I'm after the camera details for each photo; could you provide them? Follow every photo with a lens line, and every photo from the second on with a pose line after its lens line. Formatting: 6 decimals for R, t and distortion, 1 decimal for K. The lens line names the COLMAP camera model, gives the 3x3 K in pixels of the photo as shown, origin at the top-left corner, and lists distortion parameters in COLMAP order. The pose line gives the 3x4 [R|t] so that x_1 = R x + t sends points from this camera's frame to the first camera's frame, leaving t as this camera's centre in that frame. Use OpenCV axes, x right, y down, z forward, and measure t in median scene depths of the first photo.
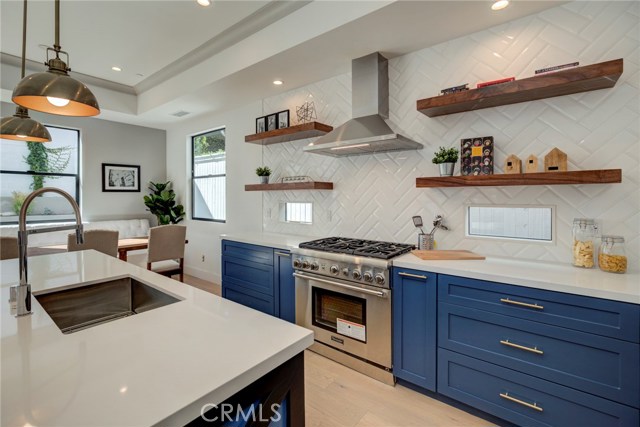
lens RADIAL K [[293.6, 0, 318.7], [0, 293.6, 197.8], [0, 0, 1]] dist [-0.003476, 0.000372]
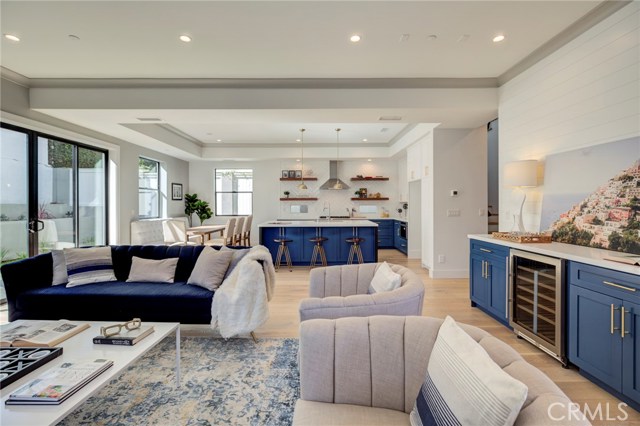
lens RADIAL K [[286.9, 0, 320.6], [0, 286.9, 206.1], [0, 0, 1]] dist [0.000307, 0.000382]
pose [[0.777204, -0.006242, 0.629218, -1.637494], [0.004644, 0.999980, 0.004184, 0.015749], [-0.629232, -0.000329, 0.777218, -1.165732]]
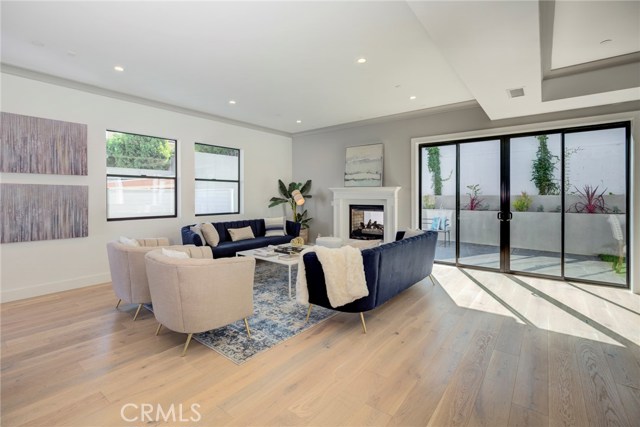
lens RADIAL K [[293.6, 0, 318.7], [0, 293.6, 197.8], [0, 0, 1]] dist [-0.003476, 0.000372]
pose [[0.019621, 0.005675, -0.999791, -0.300716], [-0.000128, 0.999984, 0.005673, 0.001561], [0.999807, 0.000017, 0.019622, -0.386438]]
